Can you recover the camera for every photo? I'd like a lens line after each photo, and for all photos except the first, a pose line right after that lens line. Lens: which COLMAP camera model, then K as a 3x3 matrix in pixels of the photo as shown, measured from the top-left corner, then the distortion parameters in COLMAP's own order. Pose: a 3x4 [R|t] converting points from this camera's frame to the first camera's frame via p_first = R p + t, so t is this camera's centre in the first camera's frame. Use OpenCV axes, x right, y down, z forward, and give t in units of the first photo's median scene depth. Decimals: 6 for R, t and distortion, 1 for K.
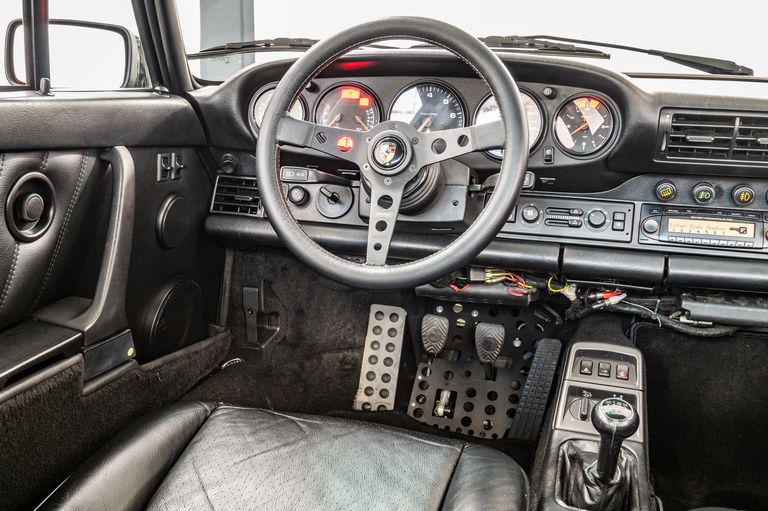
lens RADIAL K [[725.4, 0, 384.8], [0, 725.4, 270.0], [0, 0, 1]] dist [0.001633, -0.005798]
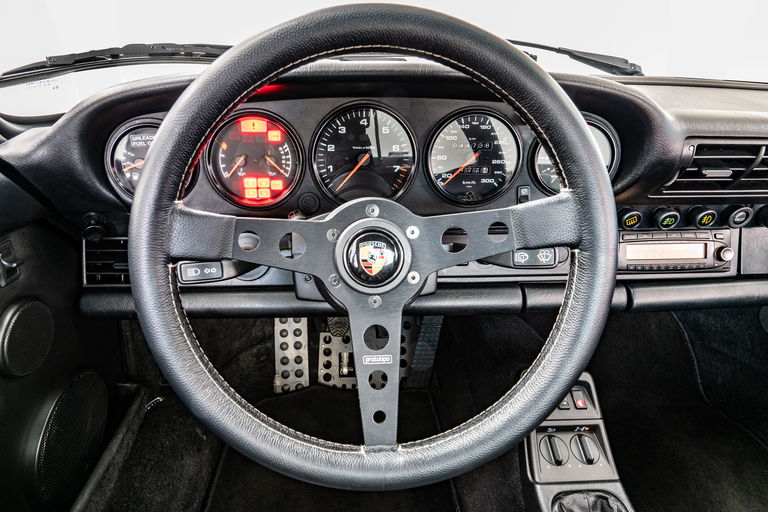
lens RADIAL K [[405.7, 0, 351.0], [0, 405.7, 257.6], [0, 0, 1]] dist [-0.020002, -0.001189]
pose [[0.952256, -0.162379, 0.258538, -0.080610], [0.104636, 0.969123, 0.223274, -0.195224], [-0.286810, -0.185562, 0.939844, 0.567509]]
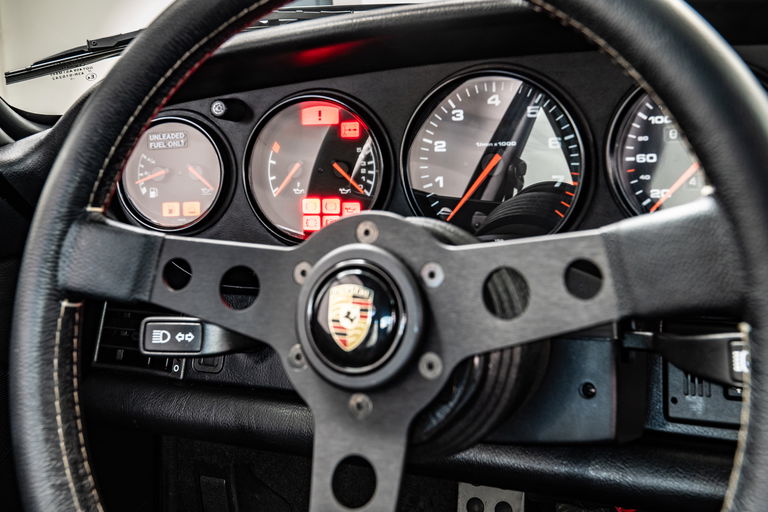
lens RADIAL K [[780.6, 0, 381.3], [0, 780.6, 121.3], [0, 0, 1]] dist [-0.000121, -0.016592]
pose [[0.980748, -0.110104, -0.161278, 0.068147], [0.082910, 0.982535, -0.166586, -0.154650], [0.176803, 0.150007, 0.972748, 0.532840]]
